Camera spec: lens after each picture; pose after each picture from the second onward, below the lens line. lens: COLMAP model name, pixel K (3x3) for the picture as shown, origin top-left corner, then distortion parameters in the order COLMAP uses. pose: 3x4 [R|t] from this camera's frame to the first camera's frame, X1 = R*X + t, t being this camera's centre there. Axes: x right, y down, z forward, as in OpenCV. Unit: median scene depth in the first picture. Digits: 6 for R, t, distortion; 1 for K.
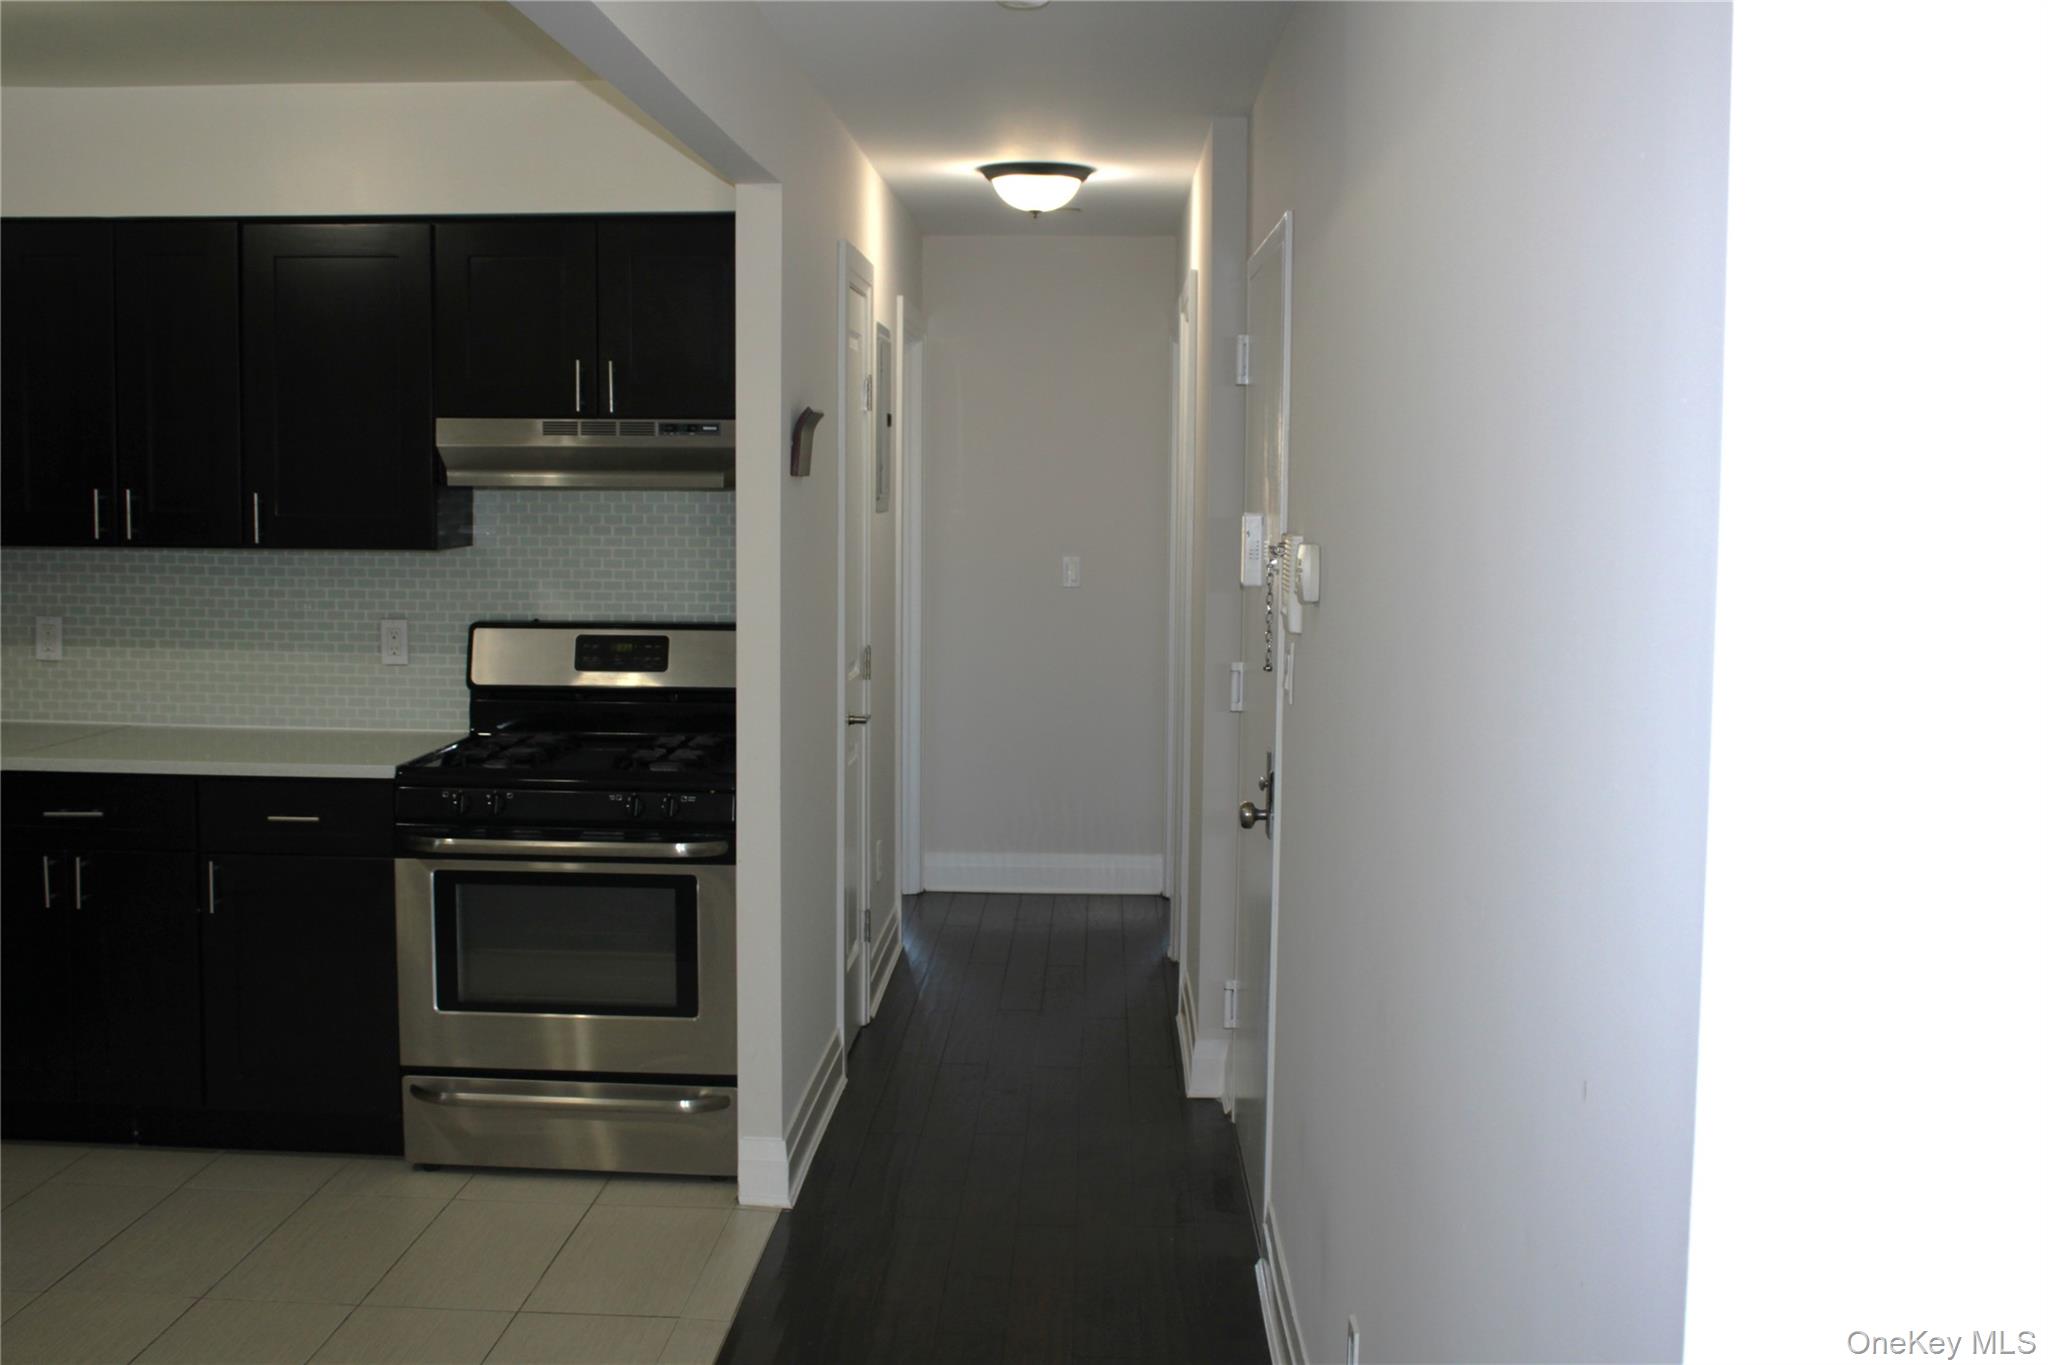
lens RADIAL K [[2171.7, 0, 1003.0], [0, 2171.7, 677.9], [0, 0, 1]] dist [-0.079436, 0.000000]
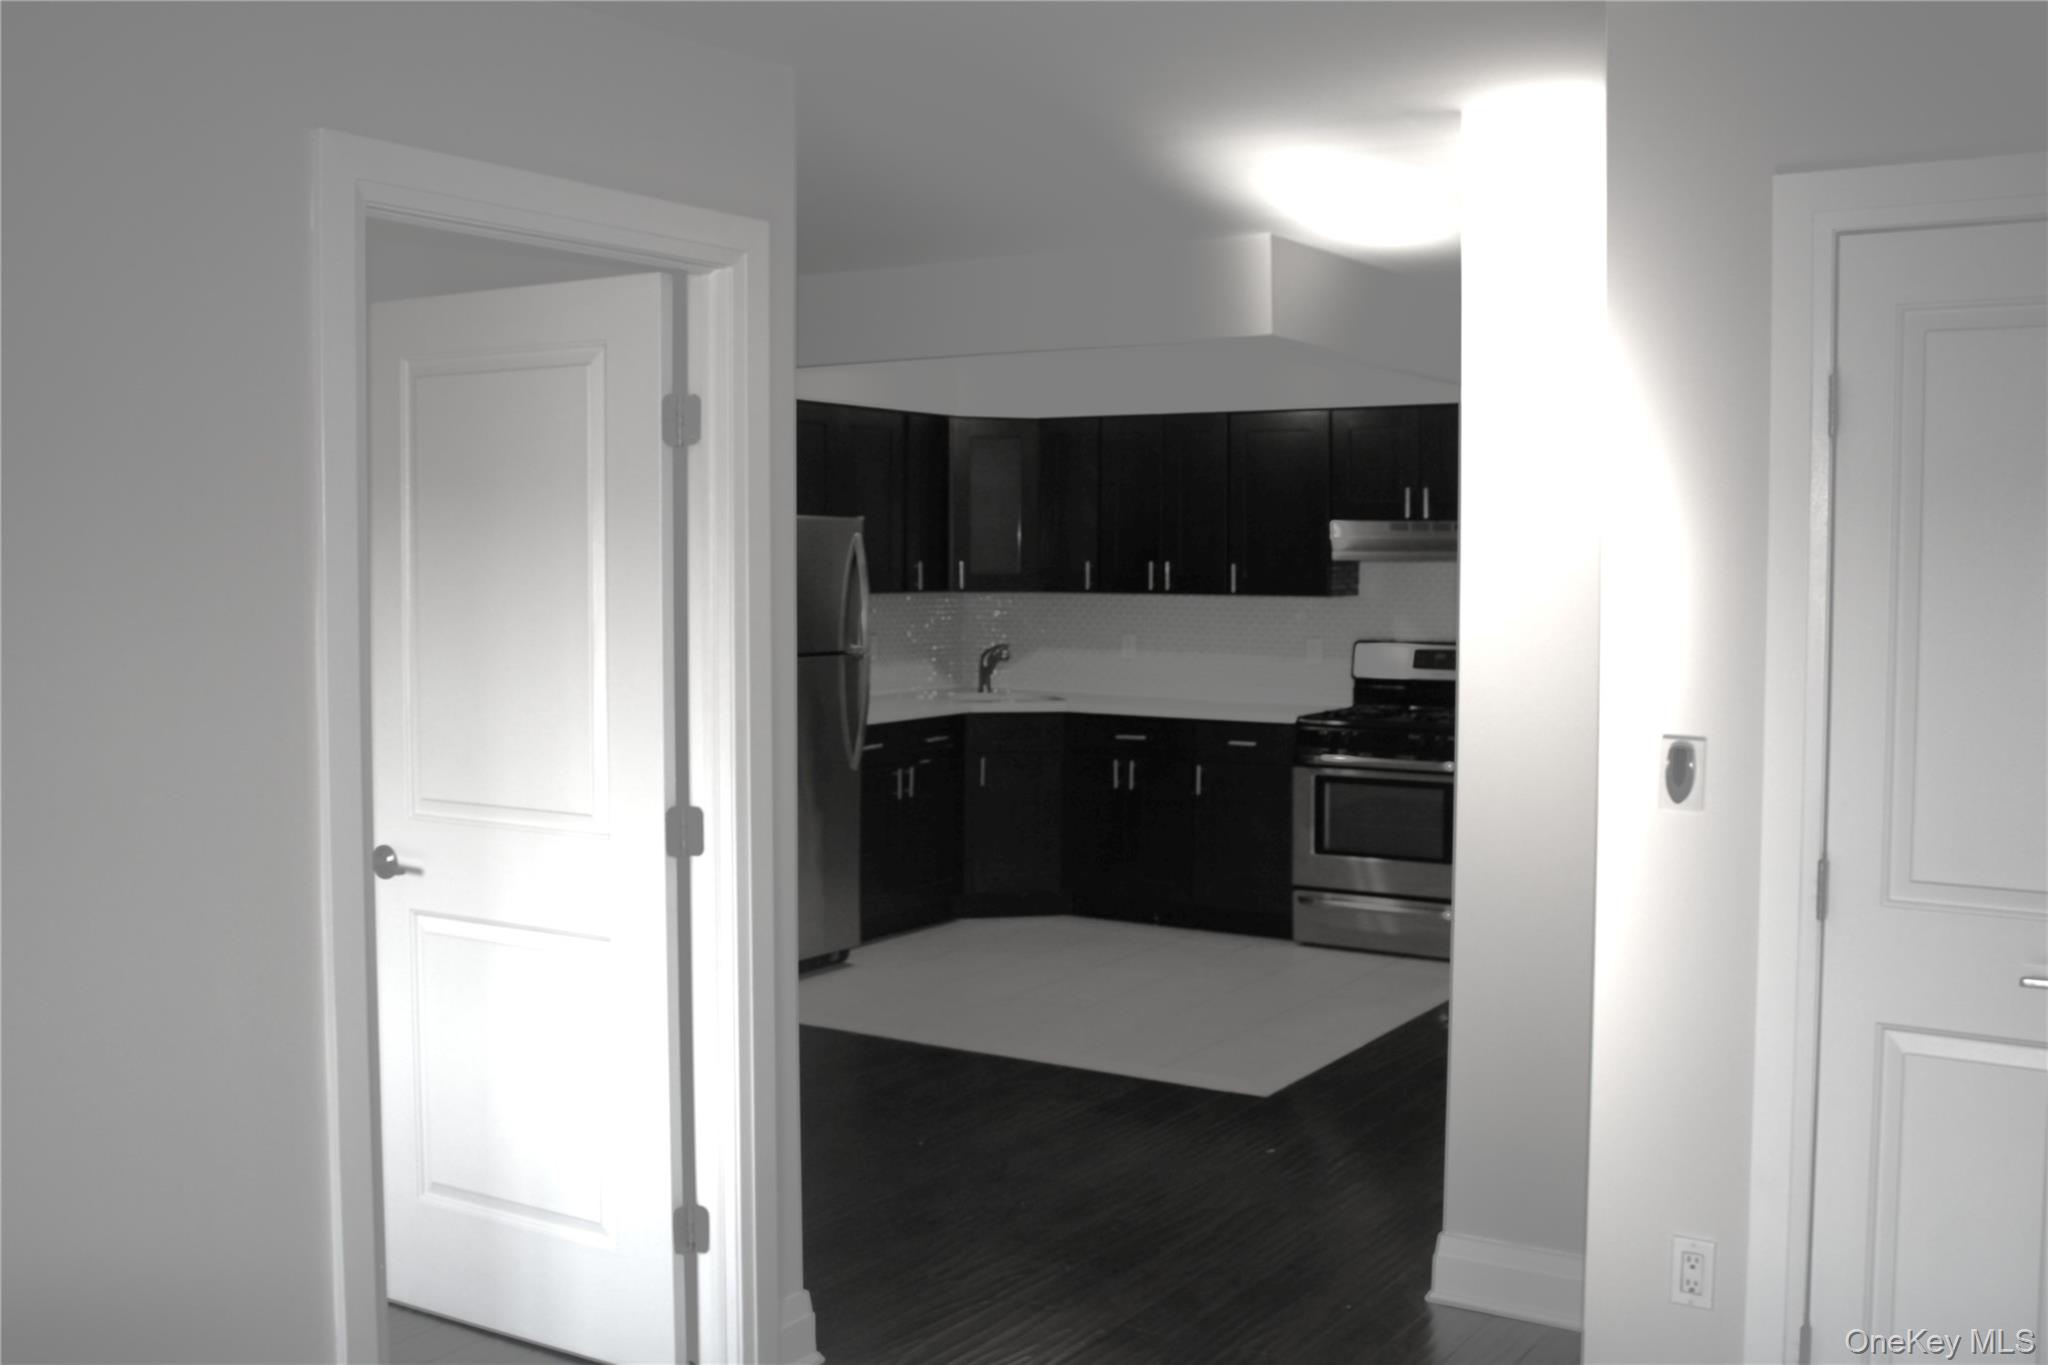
lens RADIAL K [[2171.7, 0, 1028.0], [0, 2171.7, 680.7], [0, 0, 1]] dist [-0.079436, 0.000000]
pose [[0.874590, 0.021878, -0.484369, 0.384553], [-0.038400, 0.998969, -0.024214, 0.061892], [0.483340, 0.039777, 0.874529, -0.666006]]
